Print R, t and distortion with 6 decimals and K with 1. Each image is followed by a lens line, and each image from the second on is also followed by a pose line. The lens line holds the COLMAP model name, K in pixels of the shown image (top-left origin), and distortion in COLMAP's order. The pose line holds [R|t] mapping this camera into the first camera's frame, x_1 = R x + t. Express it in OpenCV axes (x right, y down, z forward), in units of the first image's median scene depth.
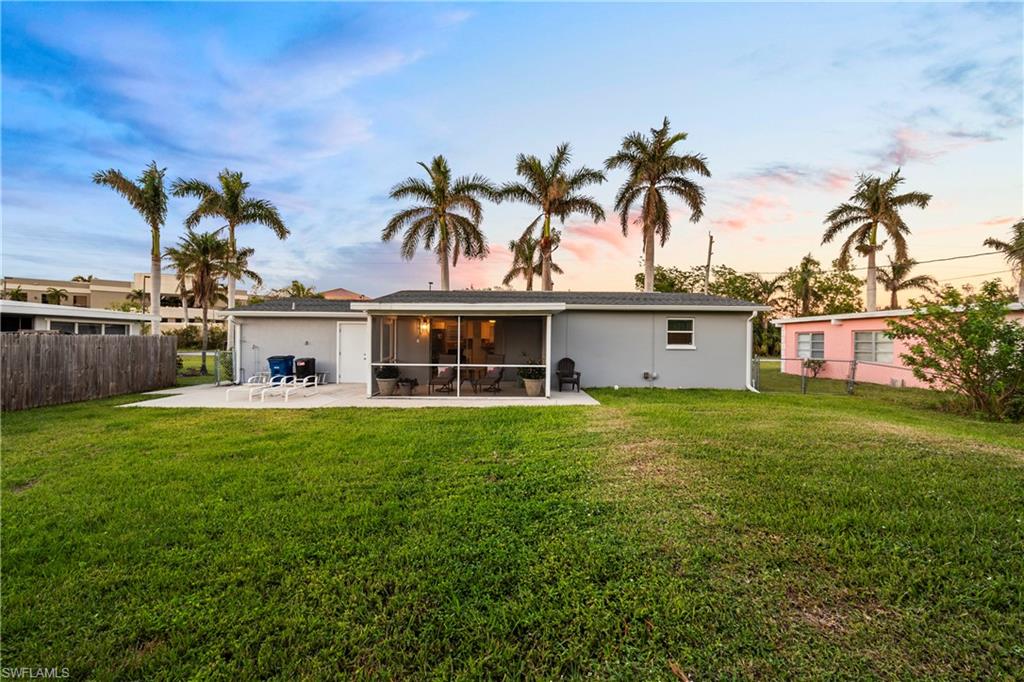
lens RADIAL K [[403.5, 0, 512.0], [0, 403.5, 341.0], [0, 0, 1]] dist [0.000758, -0.000163]
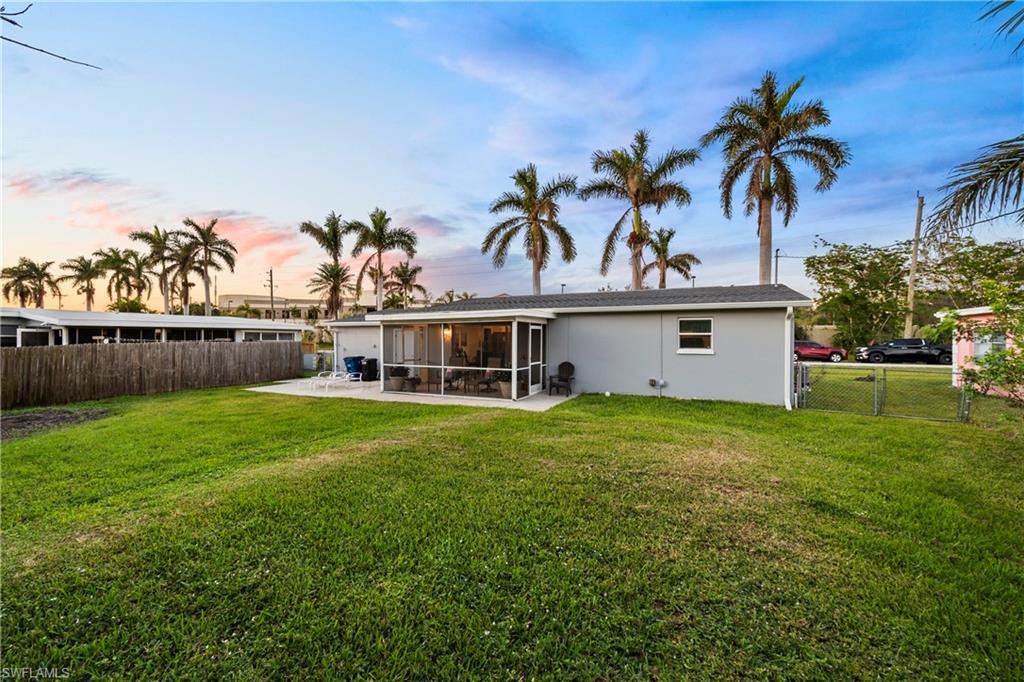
lens RADIAL K [[408.4, 0, 505.7], [0, 408.4, 335.4], [0, 0, 1]] dist [-0.000331, -0.000267]
pose [[0.902784, -0.011535, -0.429939, 0.268126], [0.006019, 0.999881, -0.014188, -0.005983], [0.430052, 0.010220, 0.902746, 0.019829]]
